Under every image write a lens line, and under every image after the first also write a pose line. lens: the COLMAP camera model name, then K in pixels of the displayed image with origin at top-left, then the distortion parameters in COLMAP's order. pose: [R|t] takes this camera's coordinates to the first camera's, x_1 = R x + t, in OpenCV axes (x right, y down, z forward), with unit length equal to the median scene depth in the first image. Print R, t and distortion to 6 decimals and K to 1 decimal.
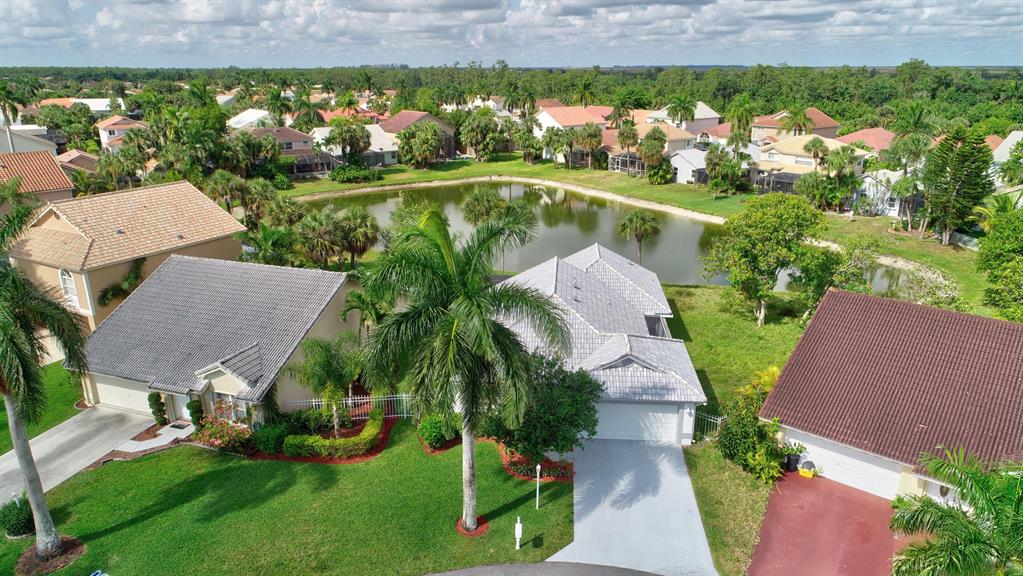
lens RADIAL K [[682.4, 0, 510.2], [0, 682.4, 302.2], [0, 0, 1]] dist [-0.007857, 0.001916]
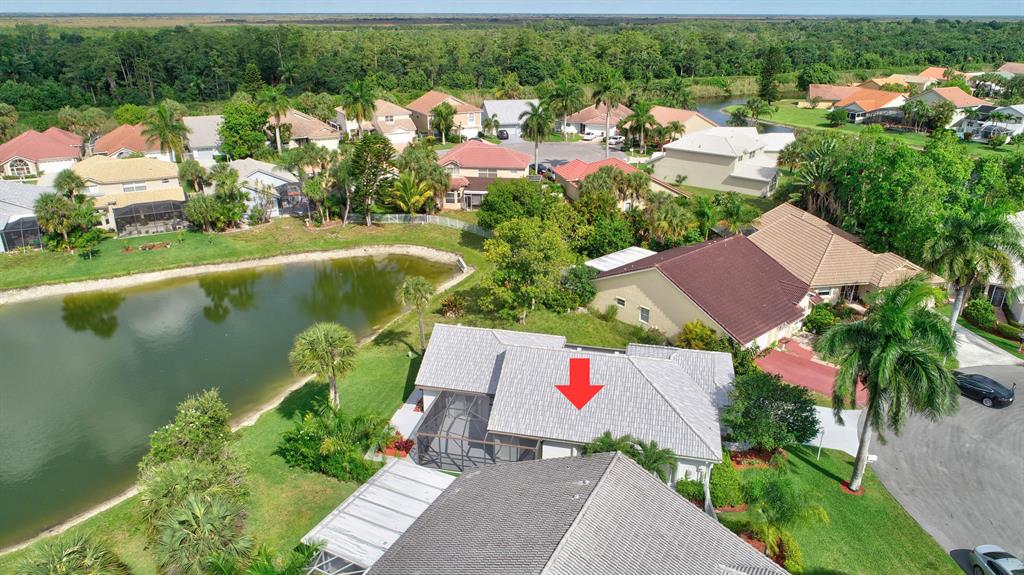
lens RADIAL K [[683.1, 0, 510.7], [0, 683.1, 301.7], [0, 0, 1]] dist [-0.007857, 0.001916]
pose [[0.136898, -0.381815, 0.914044, -0.641533], [0.318500, 0.890700, 0.324362, -0.349018], [-0.937985, 0.246719, 0.243543, 0.602027]]
